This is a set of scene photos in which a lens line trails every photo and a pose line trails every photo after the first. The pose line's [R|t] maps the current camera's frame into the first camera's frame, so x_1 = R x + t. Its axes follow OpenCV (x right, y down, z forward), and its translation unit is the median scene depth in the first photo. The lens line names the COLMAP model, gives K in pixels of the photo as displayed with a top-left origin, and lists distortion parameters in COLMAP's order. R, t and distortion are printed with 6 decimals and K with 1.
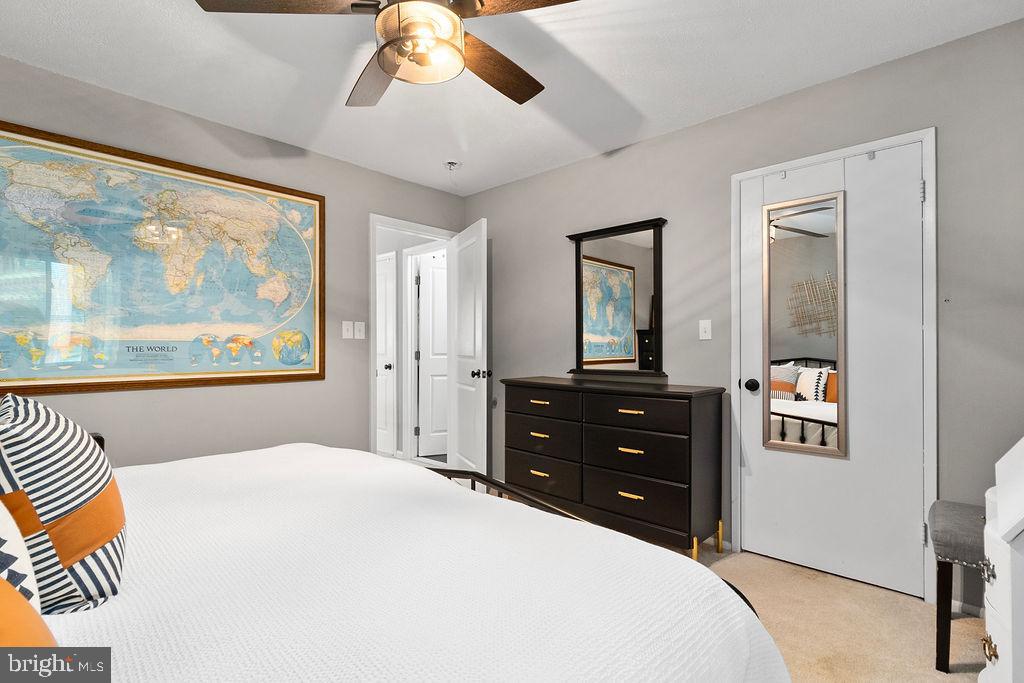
lens RADIAL K [[476.7, 0, 509.3], [0, 476.7, 345.9], [0, 0, 1]] dist [0.002331, -0.003622]
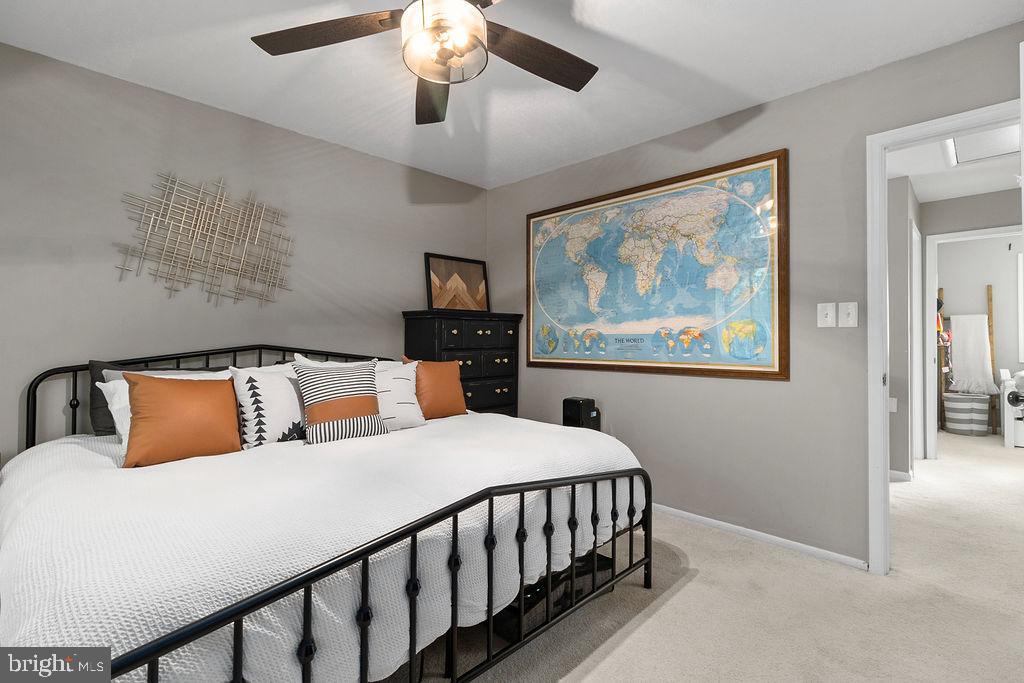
lens RADIAL K [[476.7, 0, 509.6], [0, 476.7, 334.5], [0, 0, 1]] dist [0.002331, -0.003622]
pose [[-0.034420, -0.007142, -0.999382, 0.479256], [0.003862, 0.999966, -0.007279, -0.001433], [0.999400, -0.004110, -0.034392, 0.658527]]
